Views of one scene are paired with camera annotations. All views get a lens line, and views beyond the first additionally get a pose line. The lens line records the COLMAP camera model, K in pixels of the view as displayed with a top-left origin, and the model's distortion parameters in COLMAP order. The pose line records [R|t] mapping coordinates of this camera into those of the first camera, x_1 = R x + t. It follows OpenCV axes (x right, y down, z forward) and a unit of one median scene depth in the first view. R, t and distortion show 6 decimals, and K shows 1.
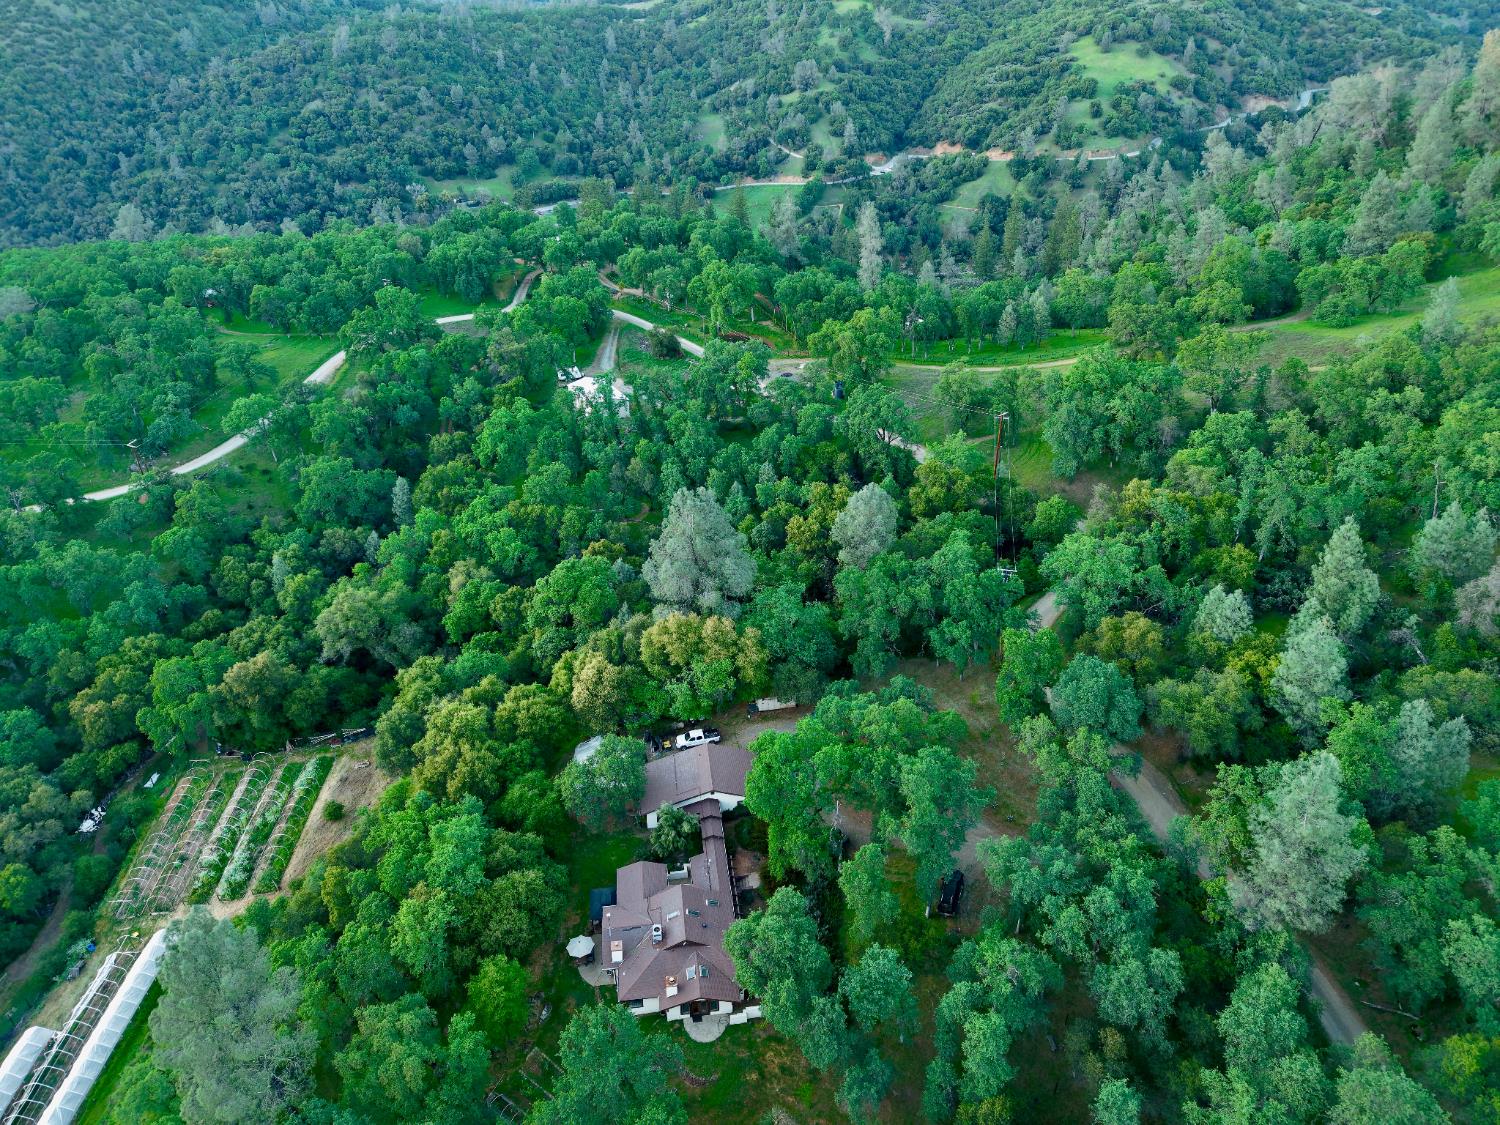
lens RADIAL K [[1003.7, 0, 750.0], [0, 1003.7, 562.5], [0, 0, 1]] dist [0.000957, -0.004292]
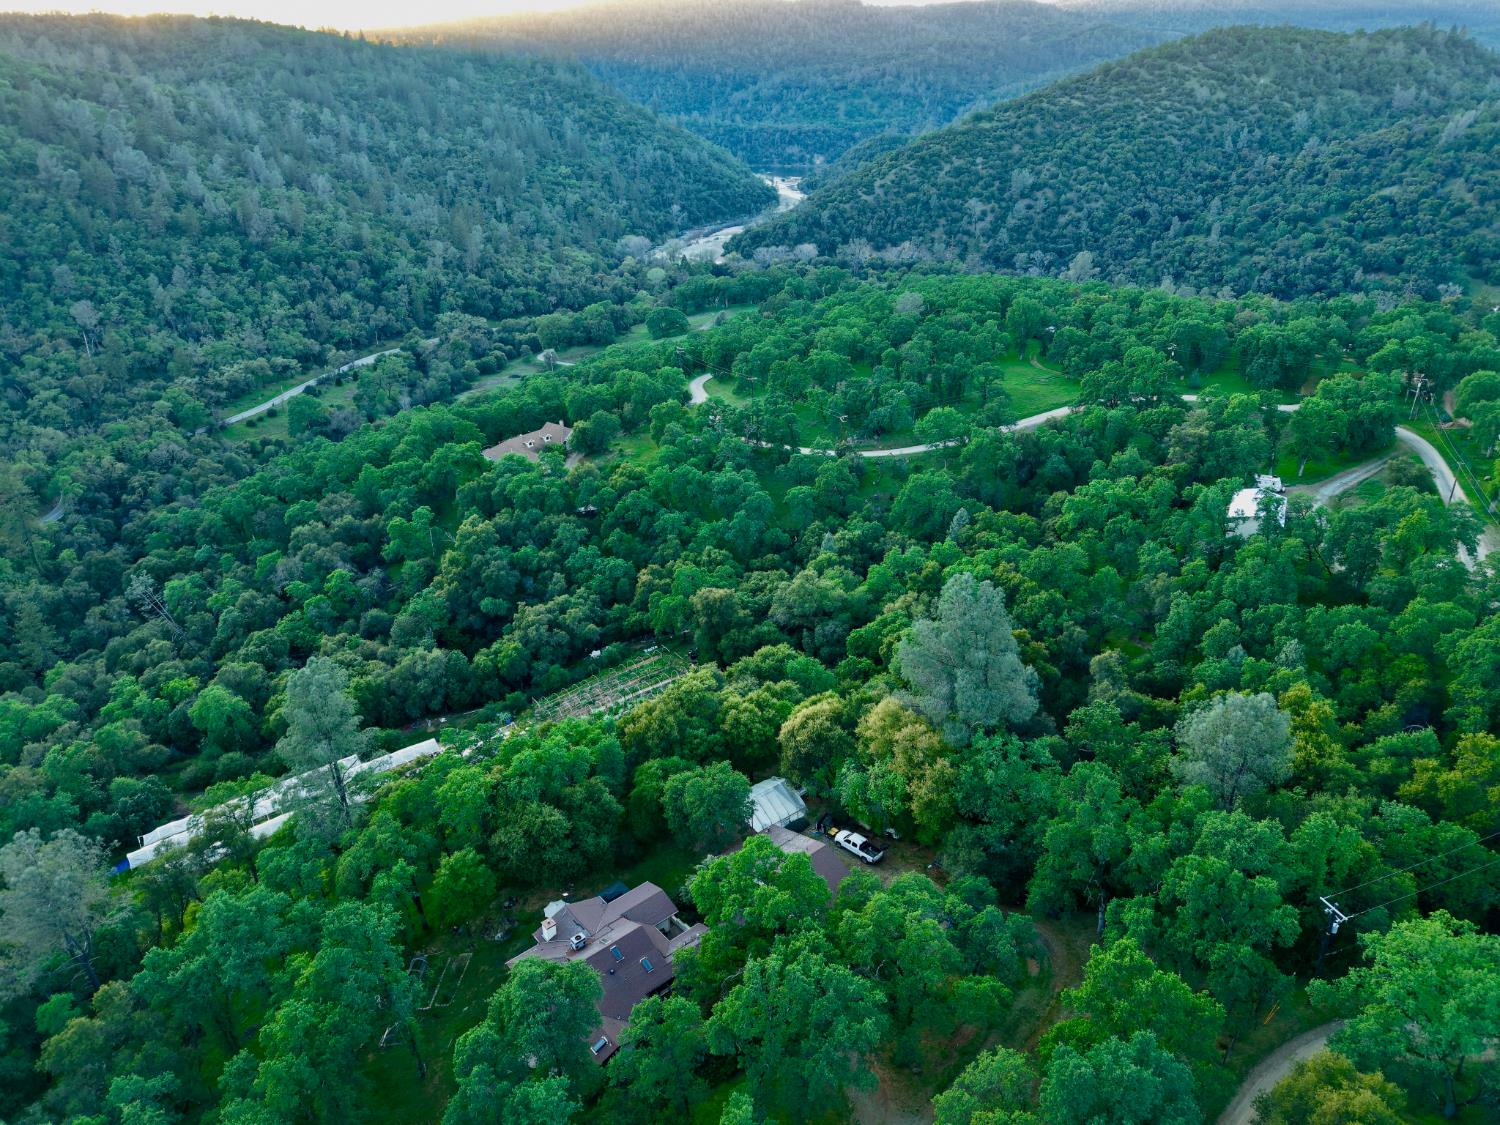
lens RADIAL K [[1003.7, 0, 750.0], [0, 1003.7, 562.5], [0, 0, 1]] dist [0.000957, -0.004292]
pose [[0.543510, 0.360113, -0.758232, 0.084198], [-0.414892, 0.900495, 0.130280, -0.021137], [0.729699, 0.243776, 0.638836, 0.059998]]
